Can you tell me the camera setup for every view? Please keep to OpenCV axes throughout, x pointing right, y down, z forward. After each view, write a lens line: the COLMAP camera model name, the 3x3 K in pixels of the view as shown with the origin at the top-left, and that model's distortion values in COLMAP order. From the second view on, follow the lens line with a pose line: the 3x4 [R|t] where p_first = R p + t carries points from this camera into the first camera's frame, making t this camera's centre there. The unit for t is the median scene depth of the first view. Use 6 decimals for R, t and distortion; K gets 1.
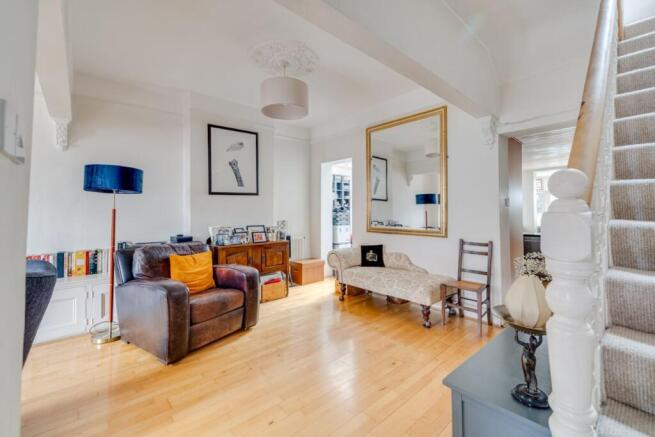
lens RADIAL K [[278.6, 0, 329.3], [0, 278.6, 214.4], [0, 0, 1]] dist [0.000934, 0.000112]
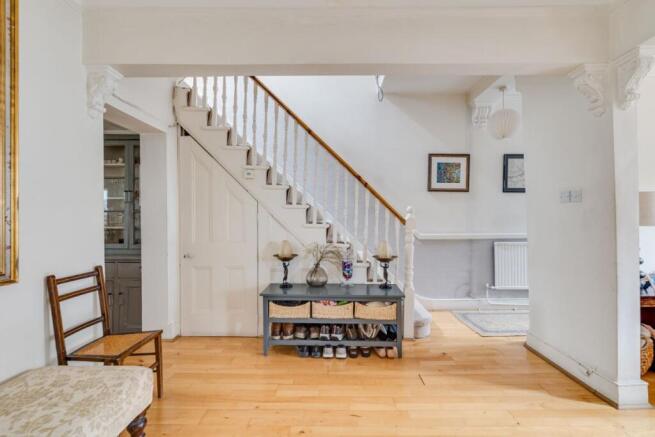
lens RADIAL K [[278.6, 0, 329.3], [0, 278.6, 214.4], [0, 0, 1]] dist [0.000934, 0.000112]
pose [[-0.742519, 0.007408, 0.669784, -0.214374], [0.009470, 0.999955, -0.000561, -0.013074], [-0.669758, 0.005926, -0.742556, 1.054735]]
